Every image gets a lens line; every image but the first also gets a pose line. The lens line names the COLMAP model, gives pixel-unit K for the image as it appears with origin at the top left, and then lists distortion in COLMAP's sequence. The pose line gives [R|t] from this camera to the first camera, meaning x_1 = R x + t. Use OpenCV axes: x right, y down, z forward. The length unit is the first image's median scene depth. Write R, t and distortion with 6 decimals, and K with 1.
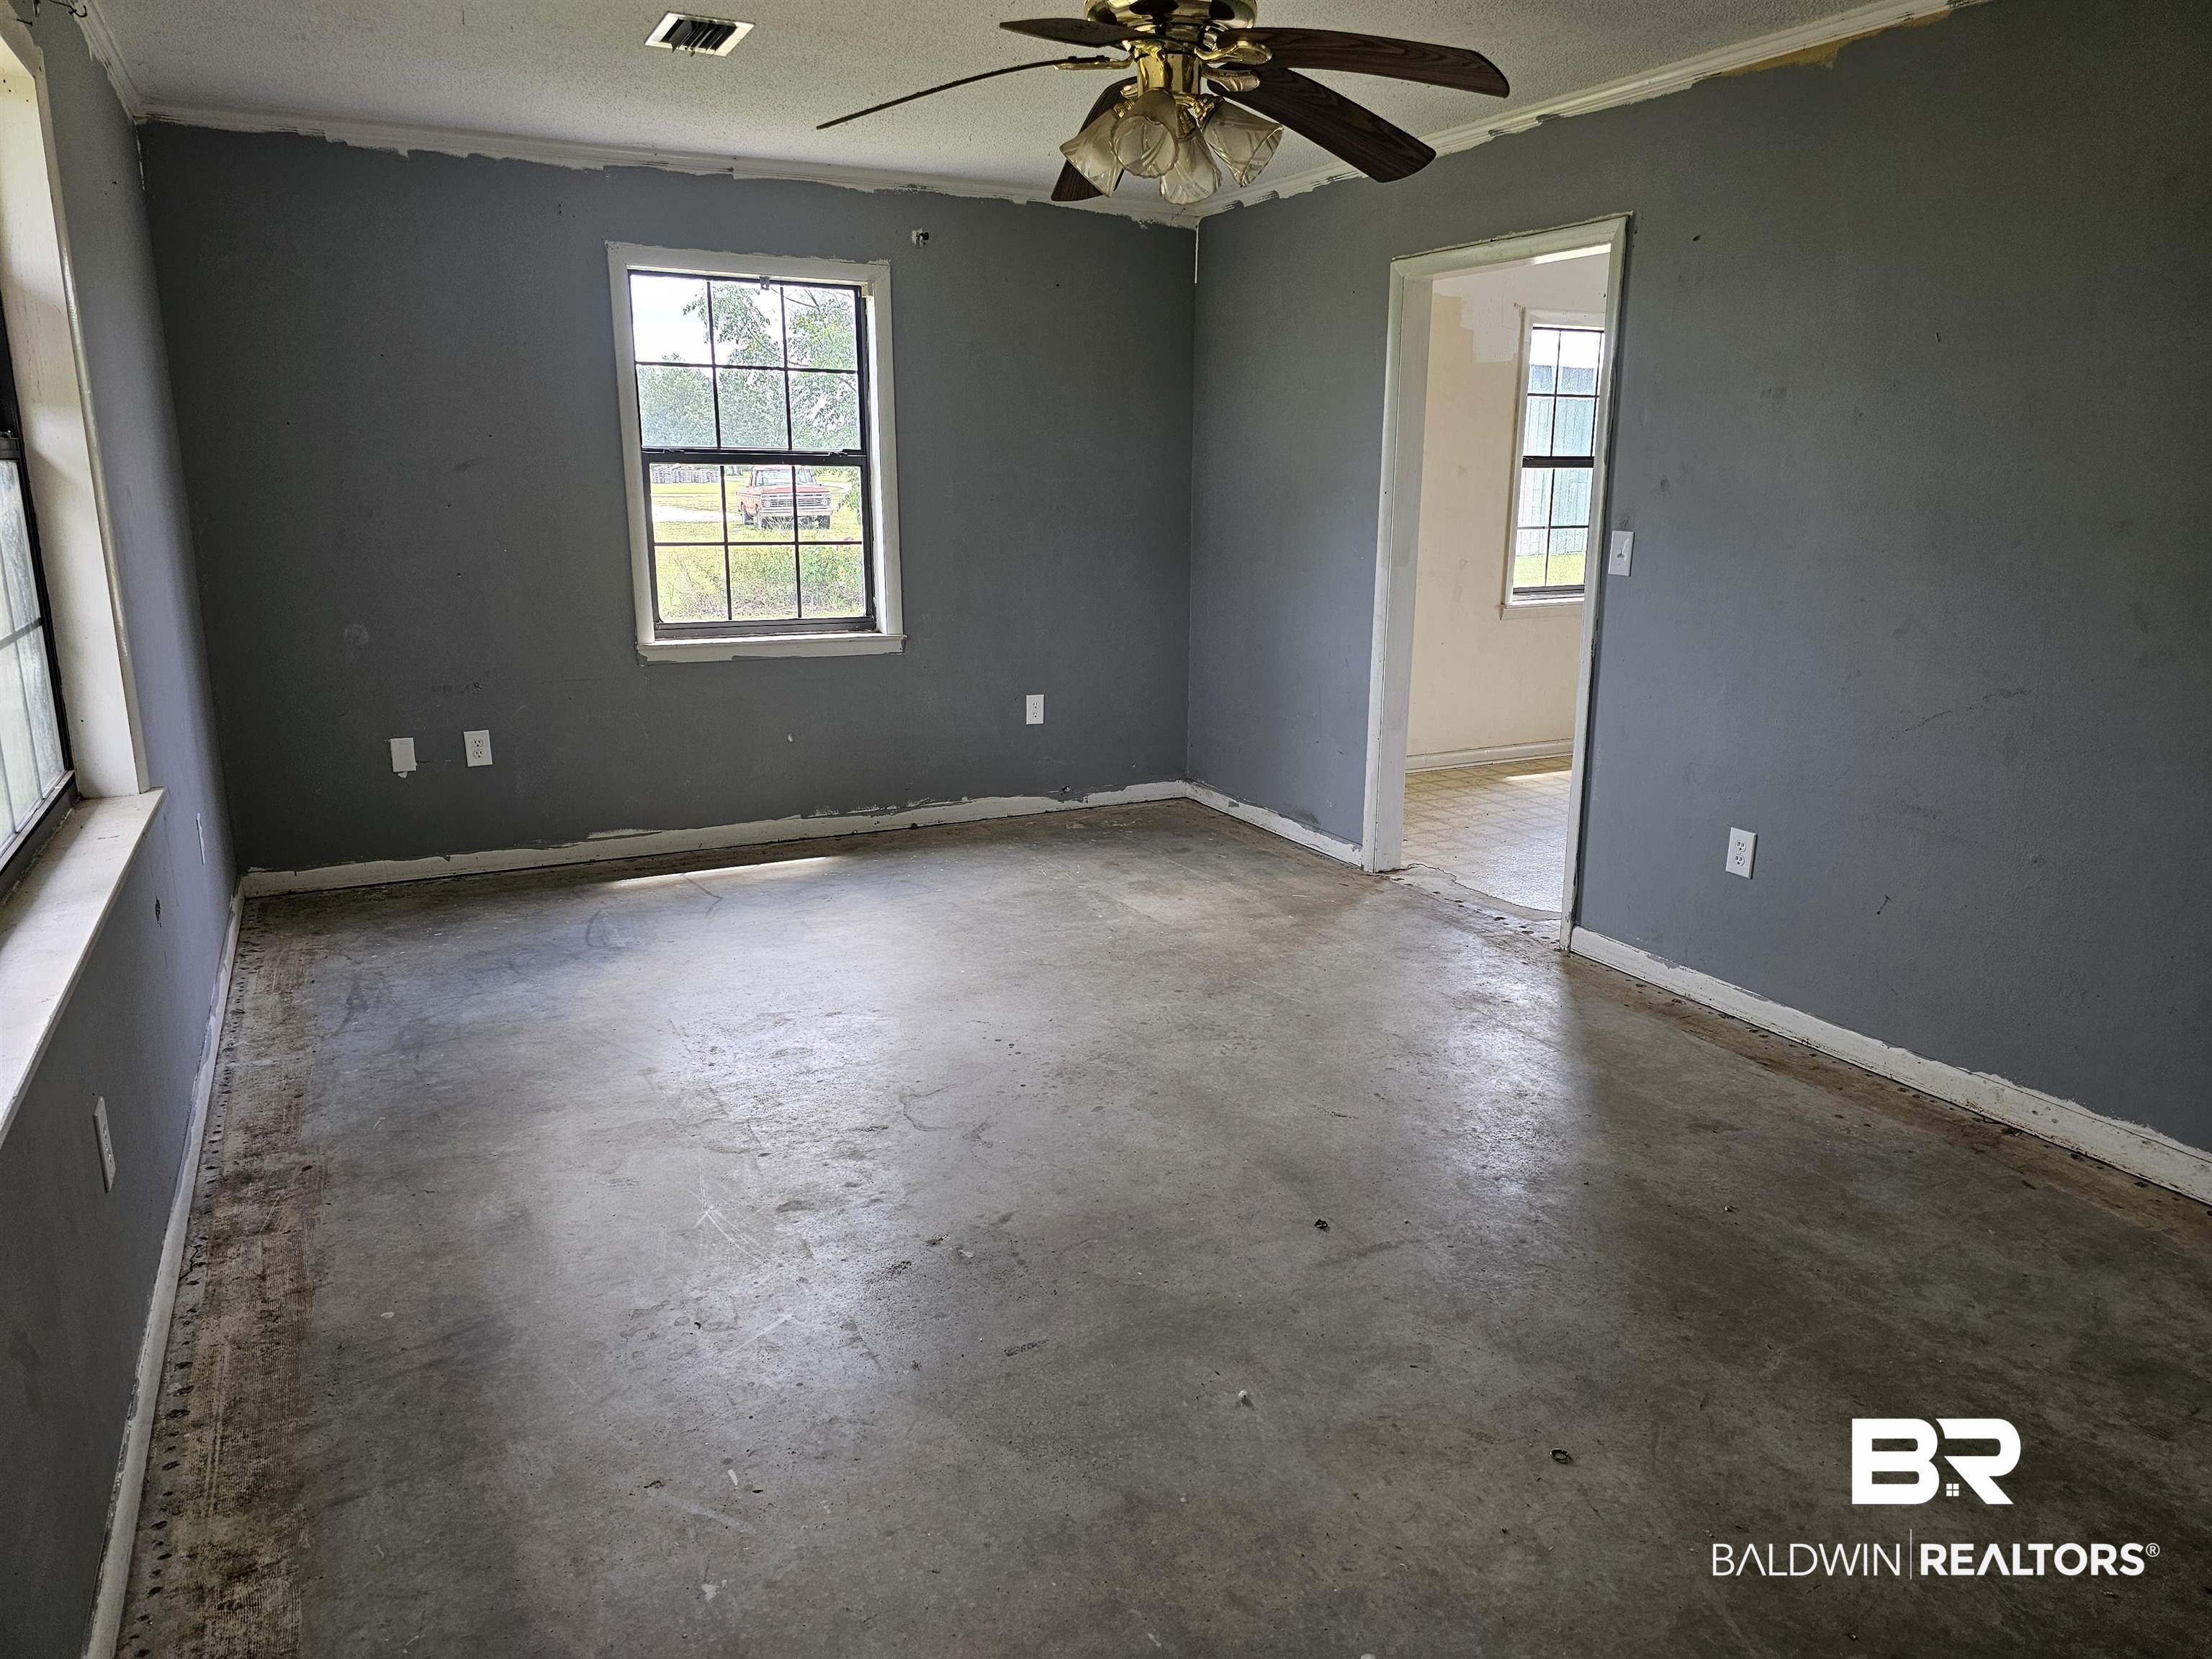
lens RADIAL K [[1469.3, 0, 1124.4], [0, 1469.3, 816.7], [0, 0, 1]] dist [0.059056, -0.049157]
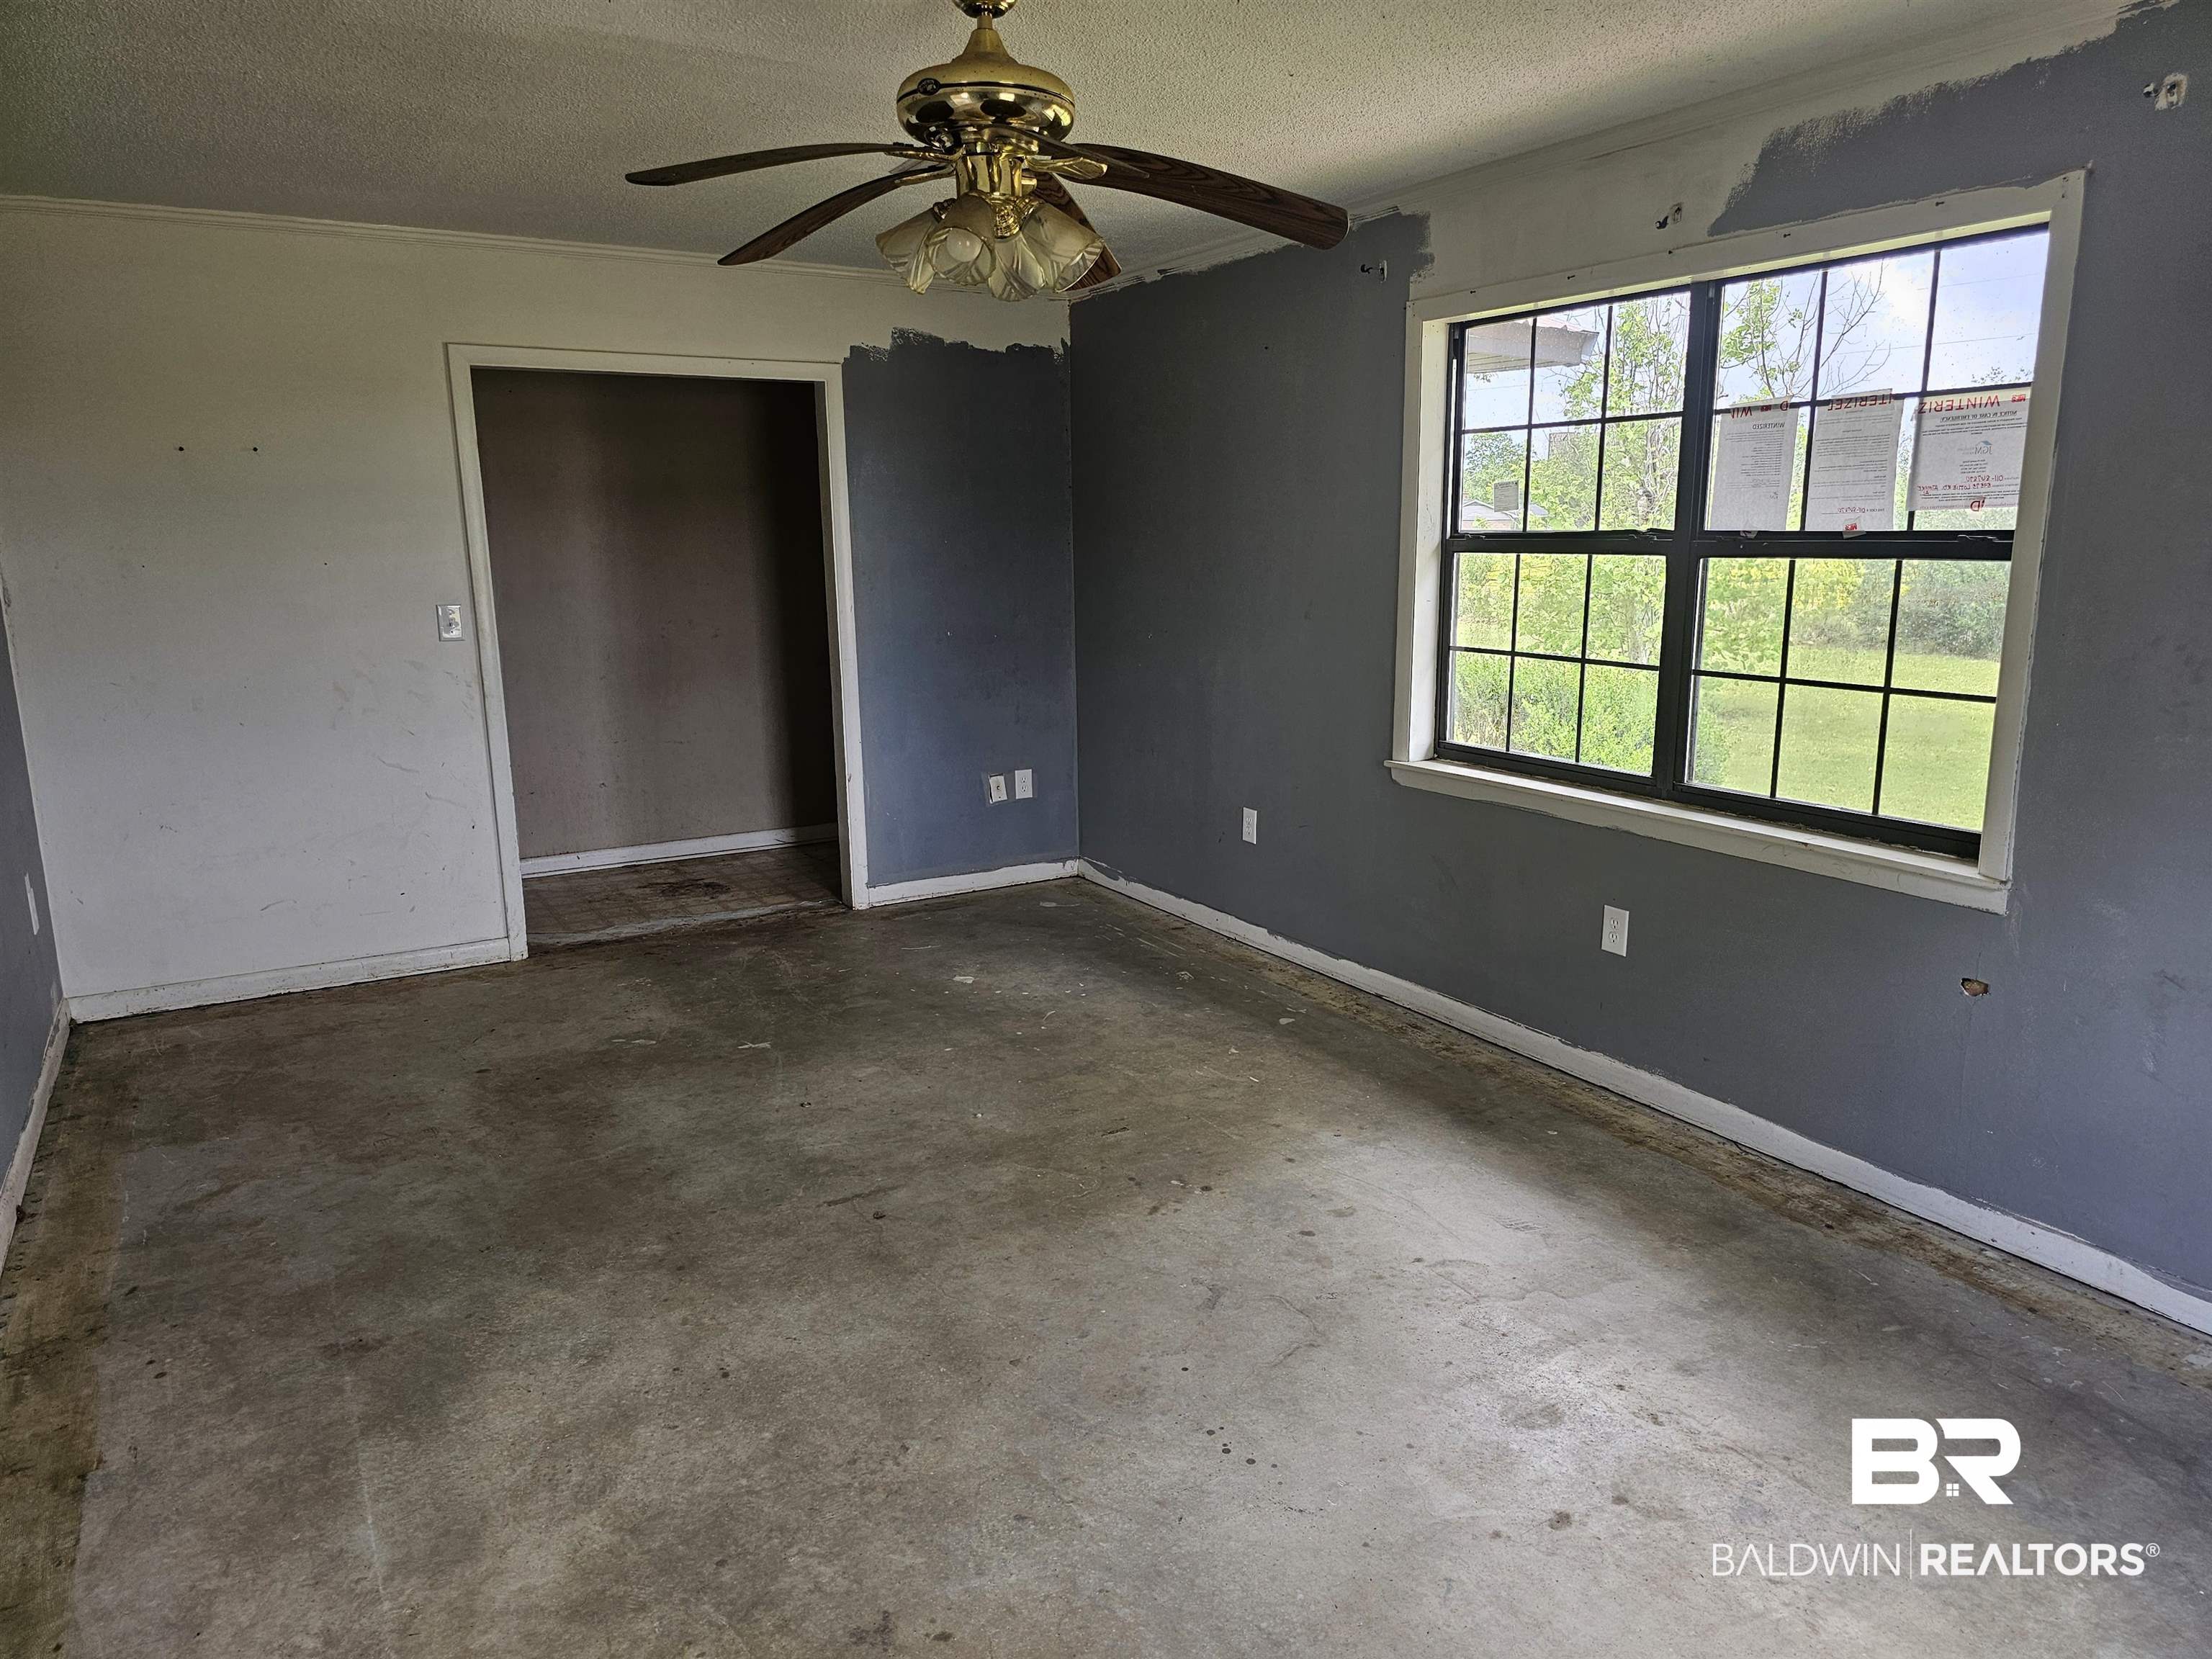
lens RADIAL K [[1494.2, 0, 1104.3], [0, 1494.2, 957.1], [0, 0, 1]] dist [-0.014368, -0.000479]
pose [[-0.999307, 0.008992, -0.036133, -0.000872], [-0.010108, 0.868450, 0.495673, -0.397455], [0.035837, 0.495695, -0.867757, 1.607462]]
